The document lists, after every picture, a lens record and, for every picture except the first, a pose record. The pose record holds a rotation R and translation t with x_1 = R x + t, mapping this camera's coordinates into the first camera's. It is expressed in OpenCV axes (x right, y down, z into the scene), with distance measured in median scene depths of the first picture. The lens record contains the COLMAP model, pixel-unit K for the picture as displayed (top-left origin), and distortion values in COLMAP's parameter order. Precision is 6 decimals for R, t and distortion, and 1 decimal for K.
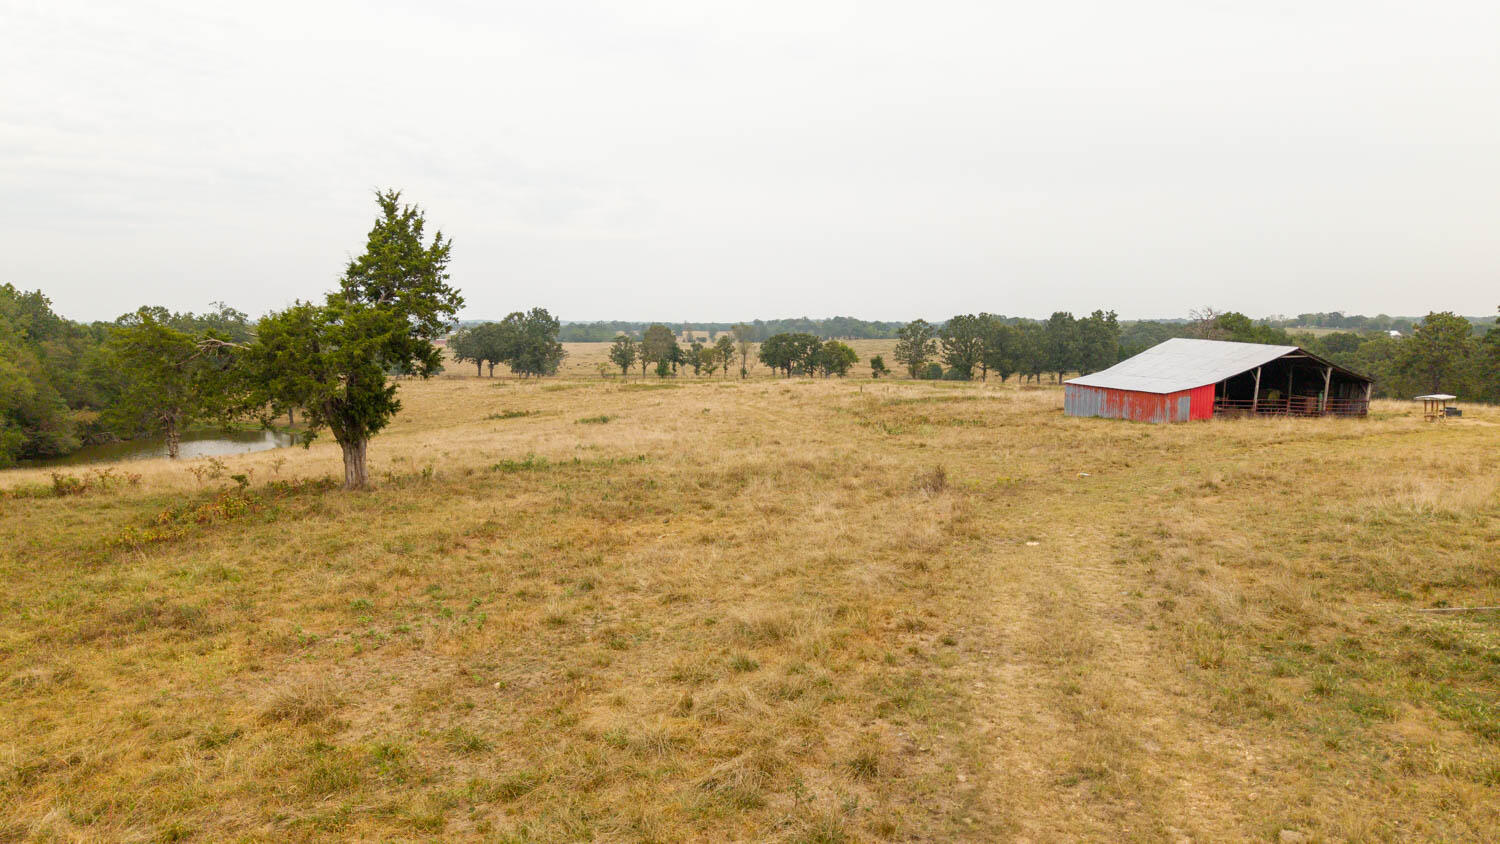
lens RADIAL K [[987.5, 0, 741.2], [0, 987.5, 429.9], [0, 0, 1]] dist [0.019249, -0.020494]
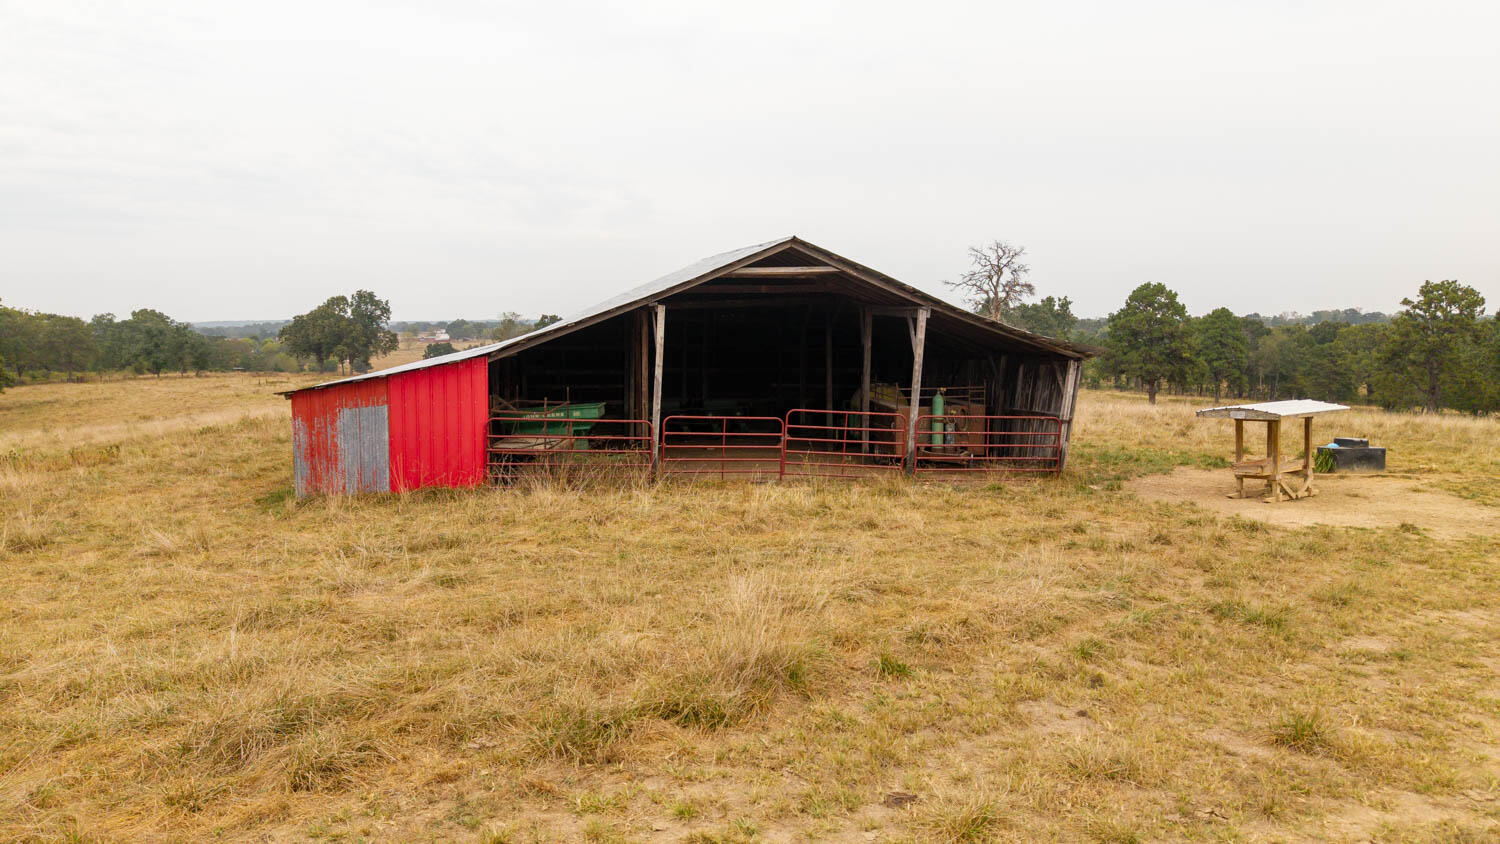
lens RADIAL K [[987.5, 0, 749.0], [0, 987.5, 422.2], [0, 0, 1]] dist [0.019249, -0.020494]
pose [[0.999919, 0.001824, -0.012617, 0.129706], [-0.001925, 0.999966, -0.008067, -0.006179], [0.012602, 0.008090, 0.999888, 0.167510]]
